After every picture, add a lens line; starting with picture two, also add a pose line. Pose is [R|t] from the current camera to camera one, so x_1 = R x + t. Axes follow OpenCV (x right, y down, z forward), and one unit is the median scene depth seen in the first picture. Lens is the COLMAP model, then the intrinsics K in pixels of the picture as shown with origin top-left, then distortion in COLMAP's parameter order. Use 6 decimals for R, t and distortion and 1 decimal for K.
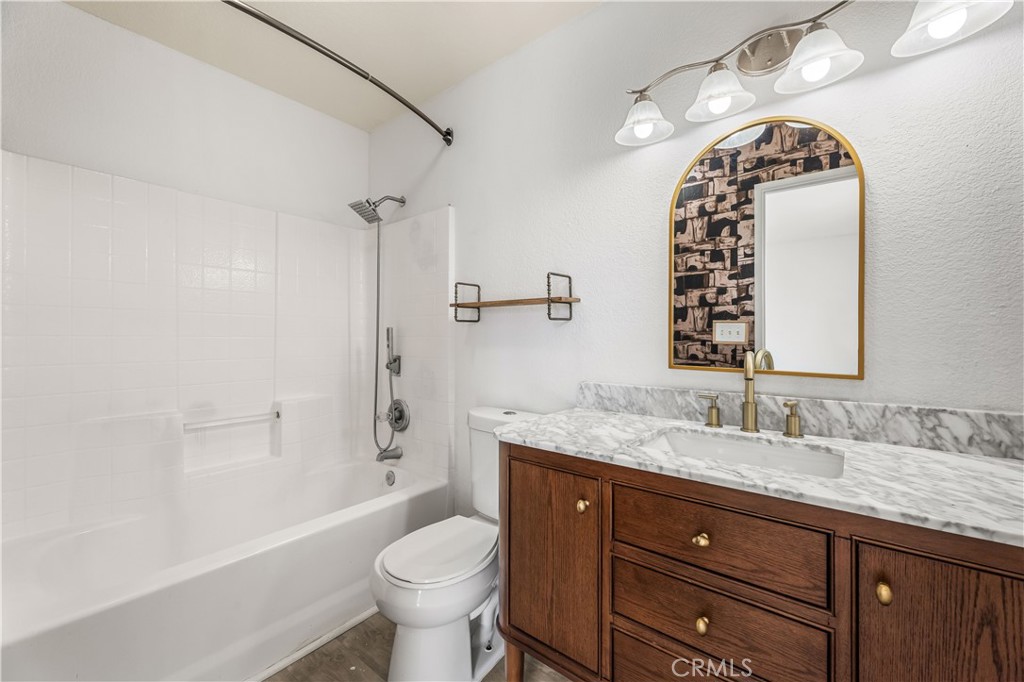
lens RADIAL K [[410.6, 0, 518.2], [0, 410.6, 338.1], [0, 0, 1]] dist [0.001181, 0.000279]
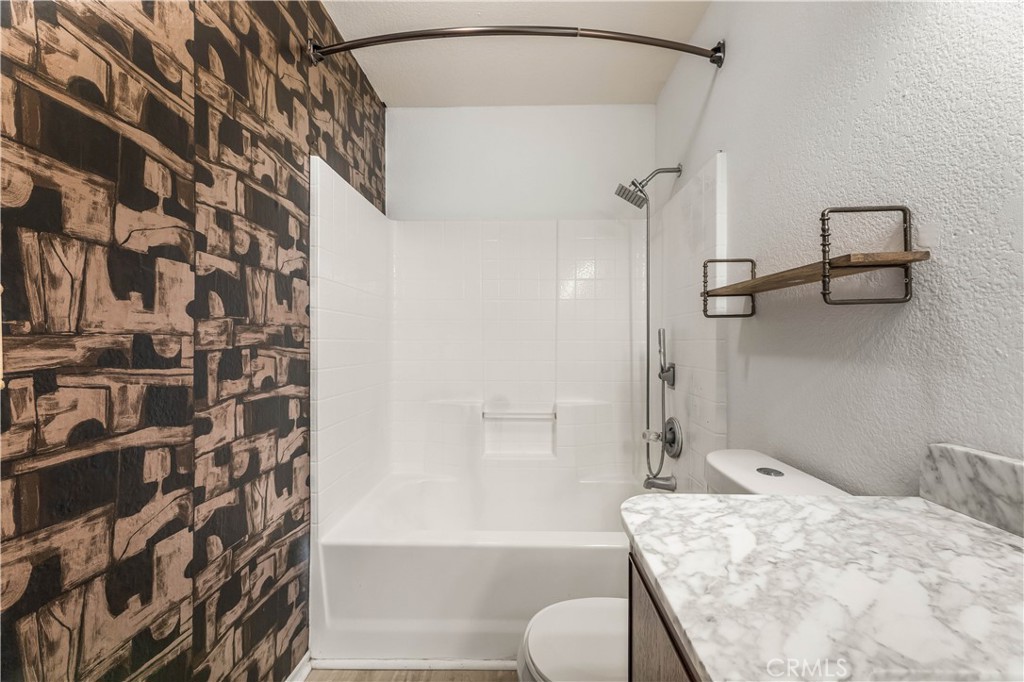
lens RADIAL K [[410.6, 0, 512.3], [0, 410.6, 344.8], [0, 0, 1]] dist [0.001181, 0.000279]
pose [[0.610394, 0.003885, -0.792089, 0.173143], [0.003124, 0.999968, 0.007312, -0.000895], [0.792092, -0.006937, 0.610362, 0.290147]]
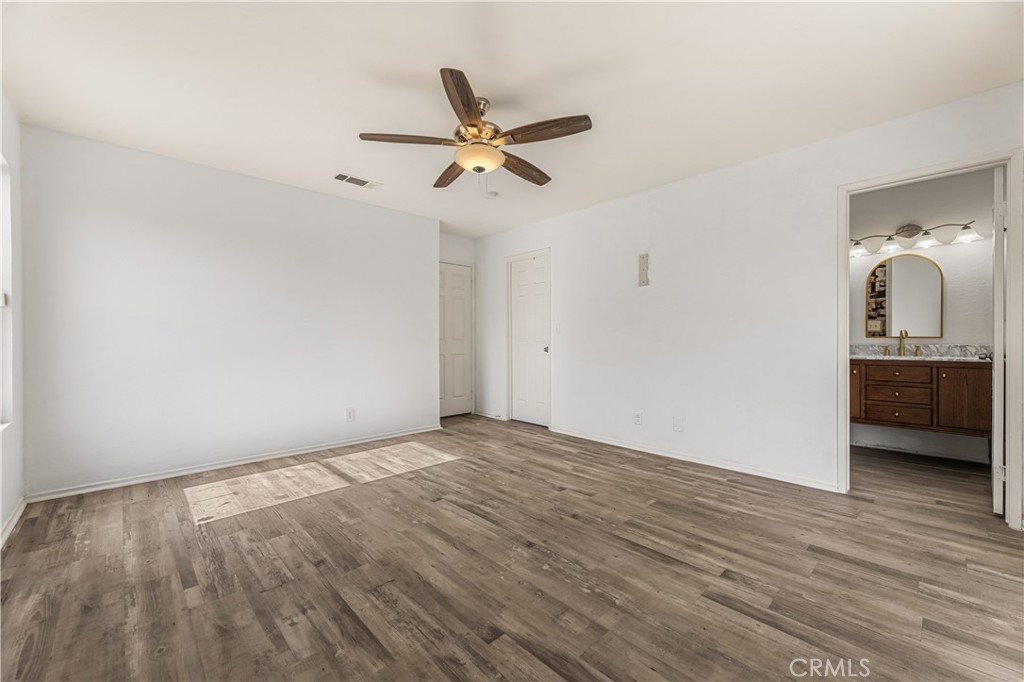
lens RADIAL K [[410.6, 0, 519.9], [0, 410.6, 341.4], [0, 0, 1]] dist [0.001181, 0.000279]
pose [[0.991599, -0.008055, -0.129100, -1.110207], [0.008910, 0.999942, 0.006047, 0.041528], [0.129044, -0.007146, 0.991613, -1.436021]]
